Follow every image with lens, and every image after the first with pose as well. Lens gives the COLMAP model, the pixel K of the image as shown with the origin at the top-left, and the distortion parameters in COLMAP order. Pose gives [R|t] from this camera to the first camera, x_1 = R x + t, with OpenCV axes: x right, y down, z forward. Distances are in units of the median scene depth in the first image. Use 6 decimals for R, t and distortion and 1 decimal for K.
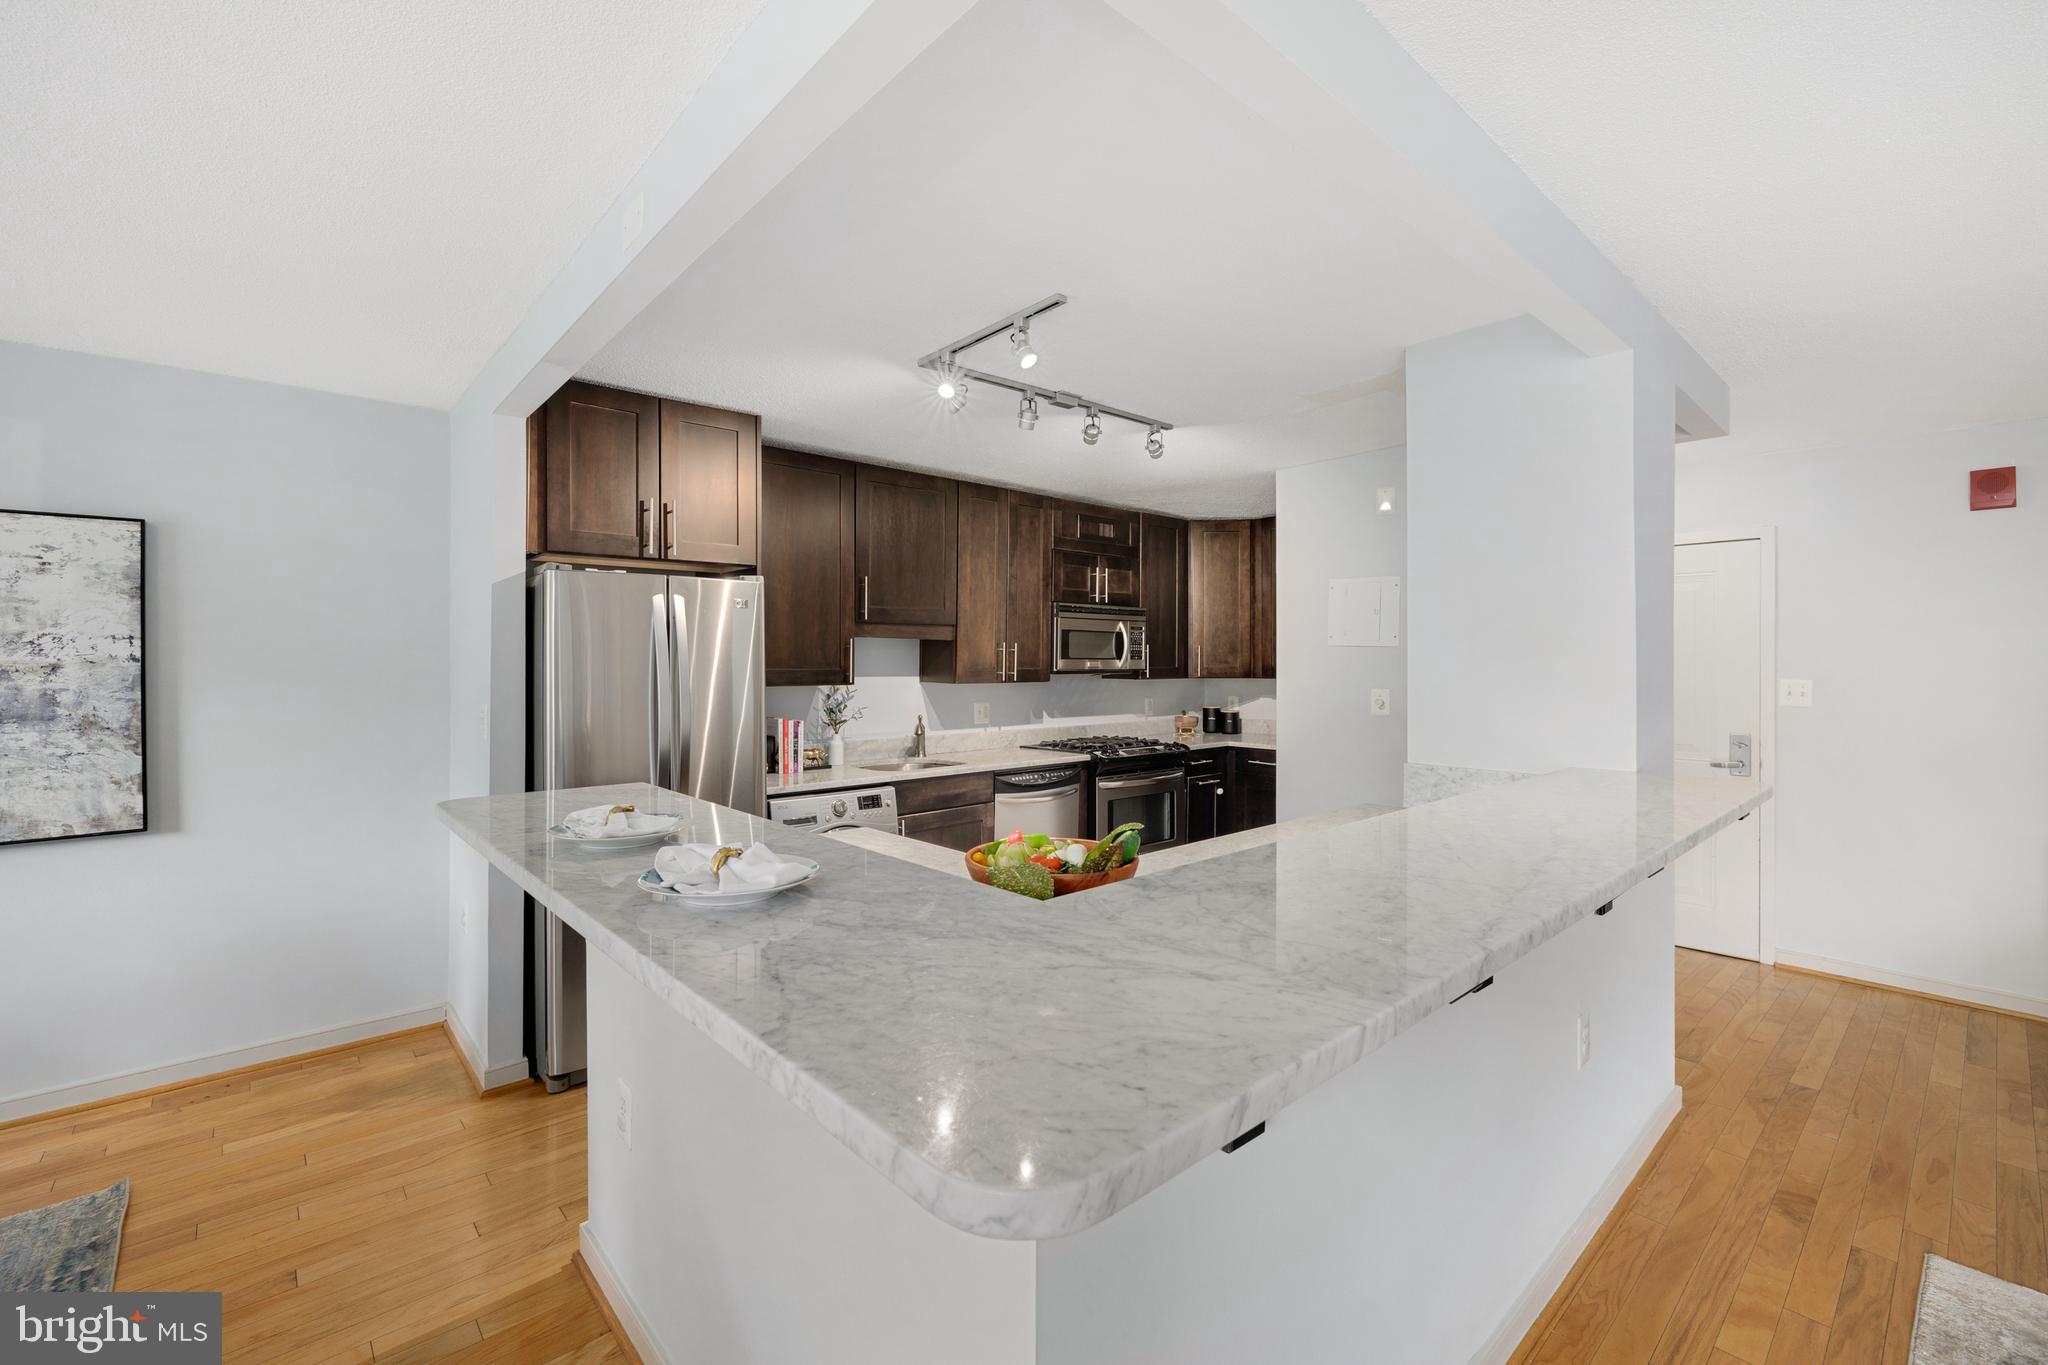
lens RADIAL K [[862.5, 0, 1017.3], [0, 862.5, 660.2], [0, 0, 1]] dist [-0.000219, 0.000090]
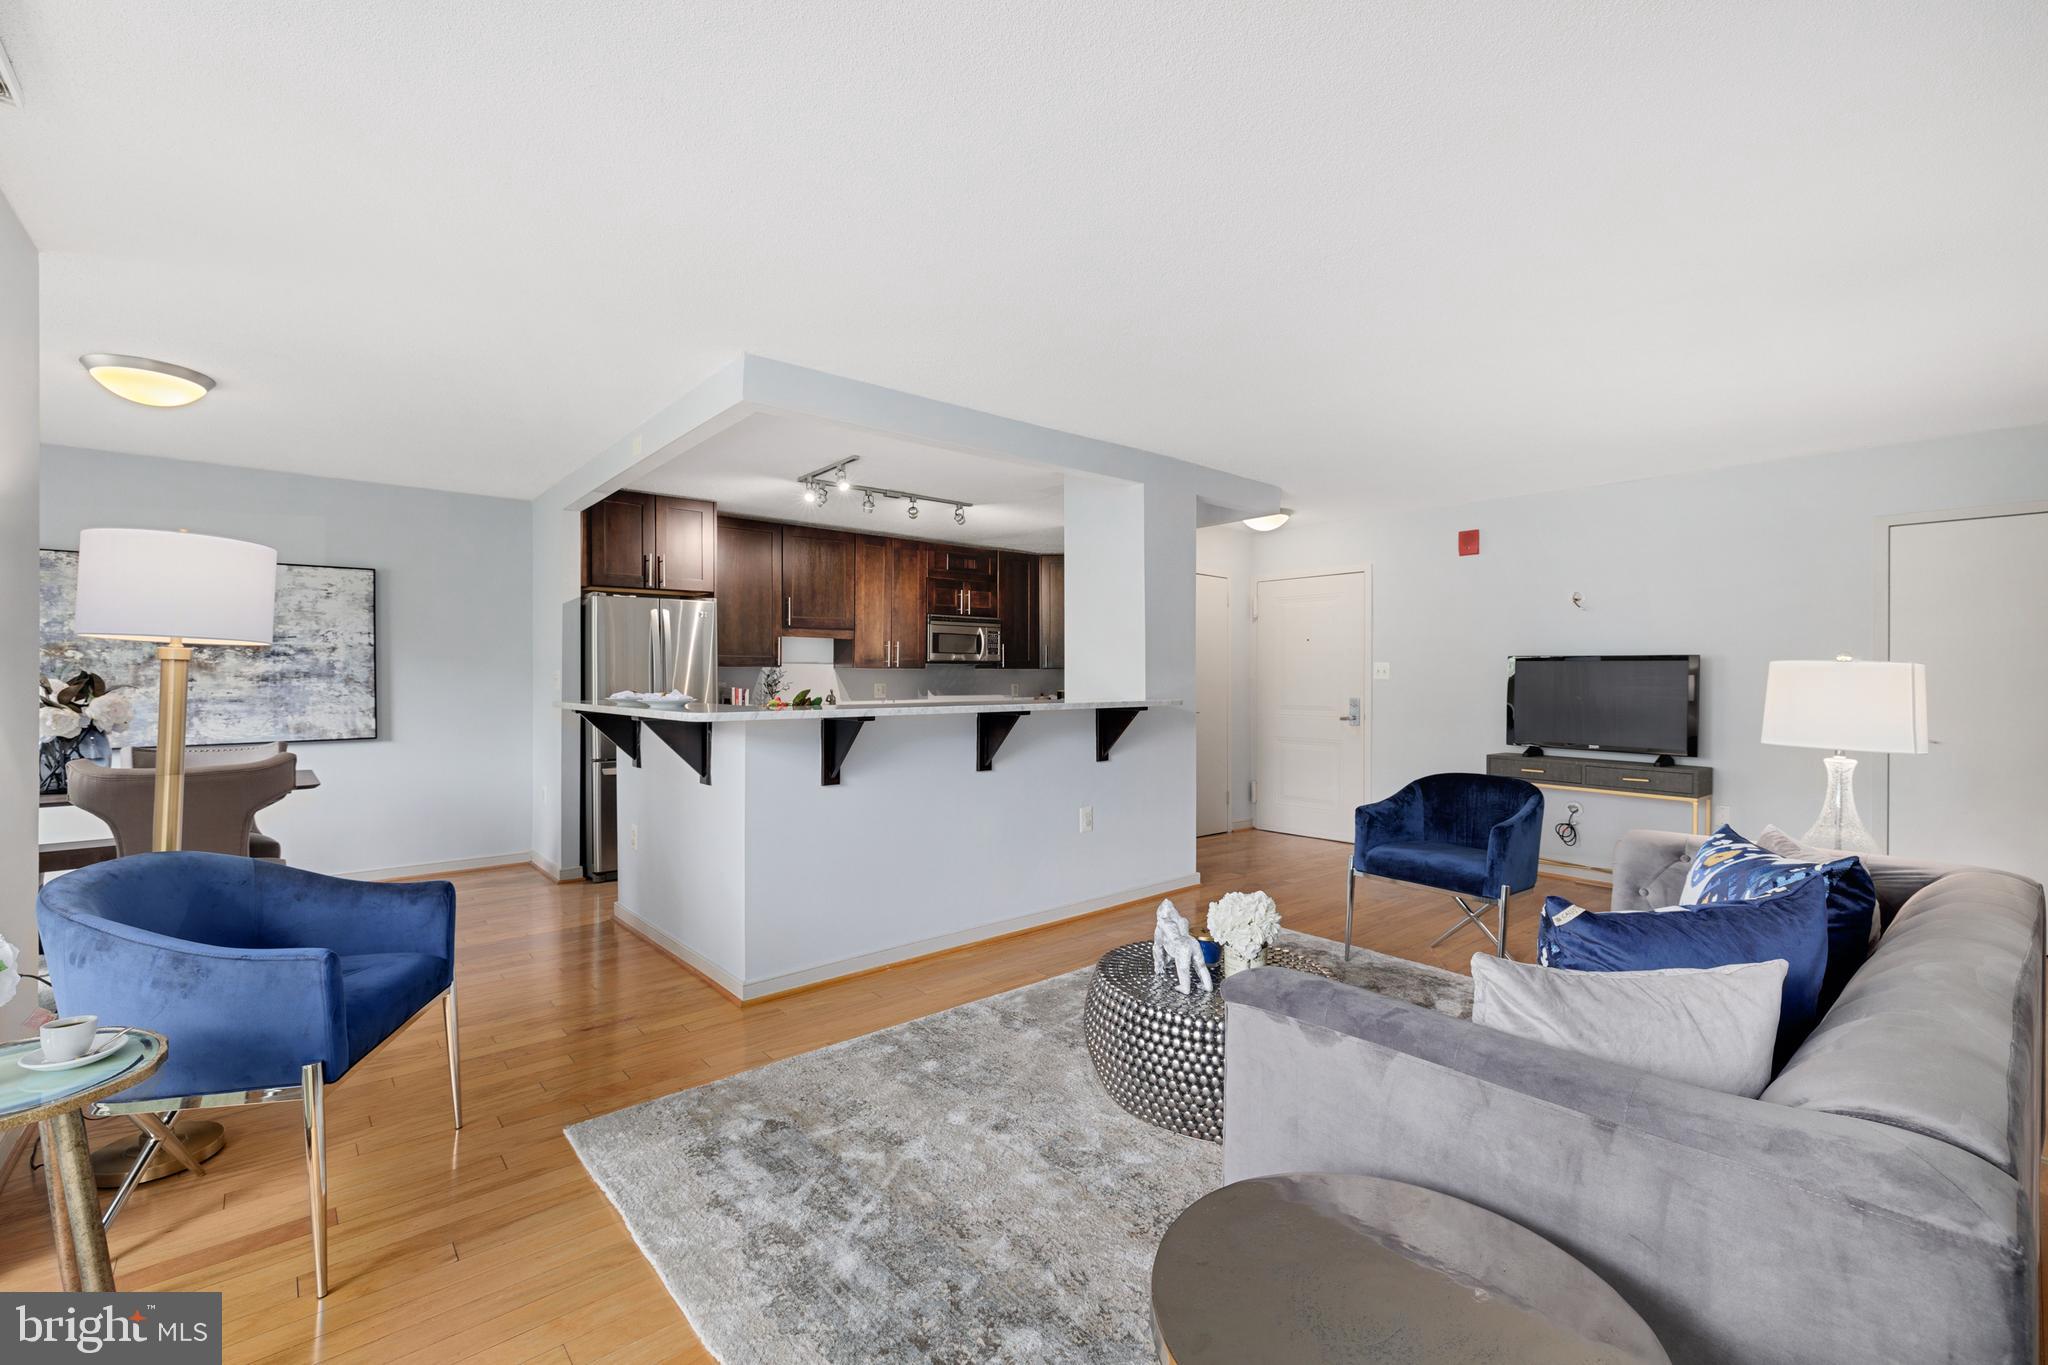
lens RADIAL K [[862.5, 0, 1017.1], [0, 862.5, 678.8], [0, 0, 1]] dist [-0.000219, 0.000090]
pose [[0.999883, -0.000753, -0.015275, 0.291034], [0.000831, 0.999987, 0.005118, 0.047554], [0.015271, -0.005130, 0.999870, -0.621032]]
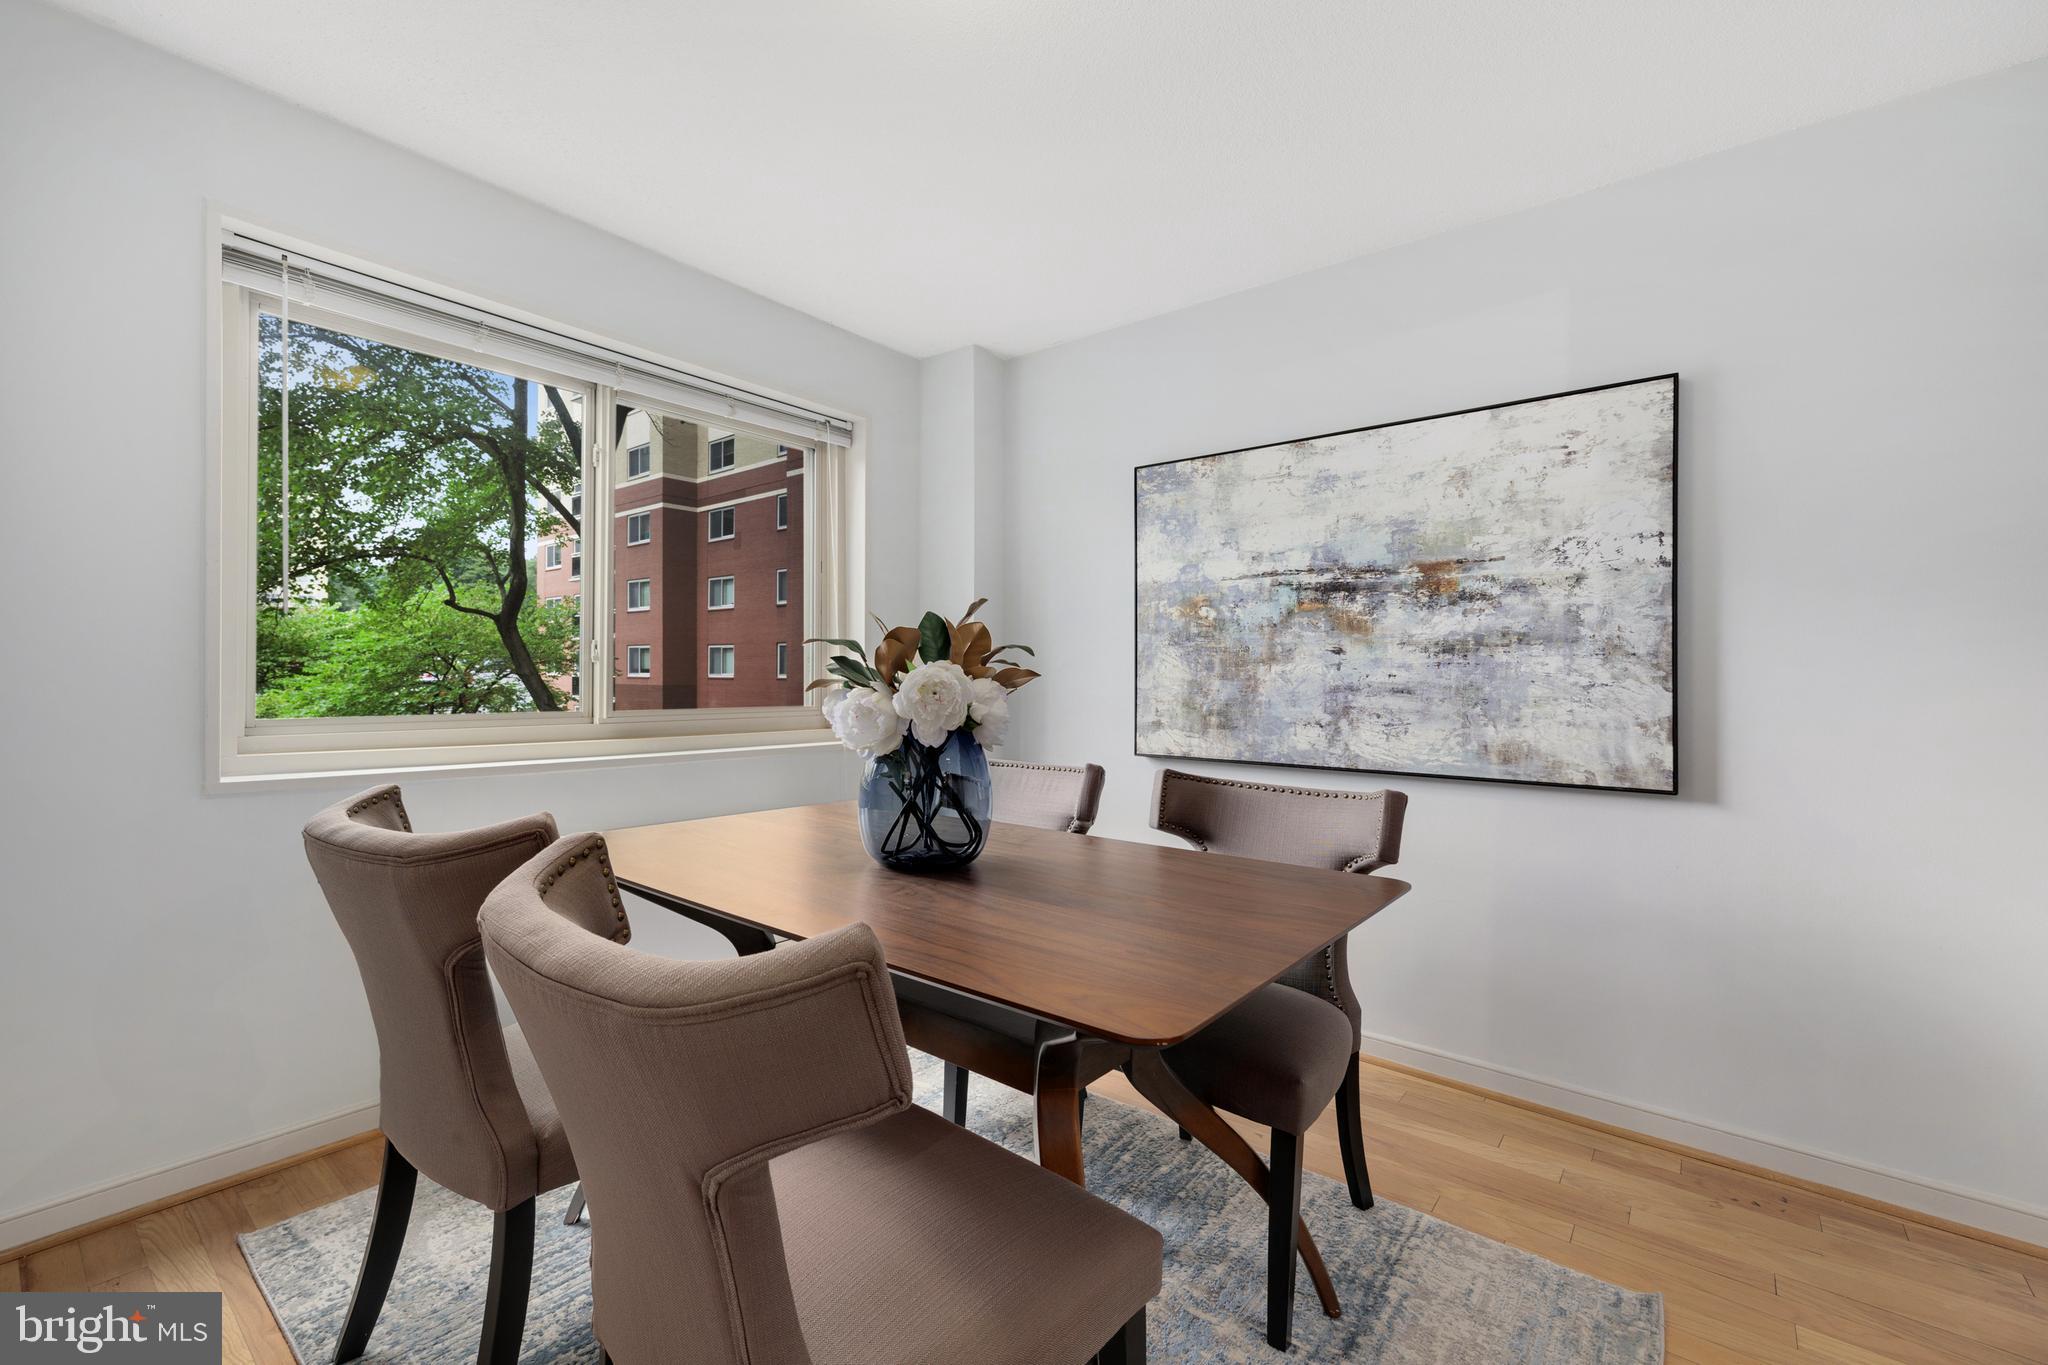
lens RADIAL K [[862.5, 0, 1006.0], [0, 862.5, 676.0], [0, 0, 1]] dist [-0.000219, 0.000090]
pose [[0.145954, 0.004006, -0.989283, -0.277706], [-0.006043, 0.999977, 0.003157, 0.074294], [0.989273, 0.005517, 0.145975, 0.247106]]
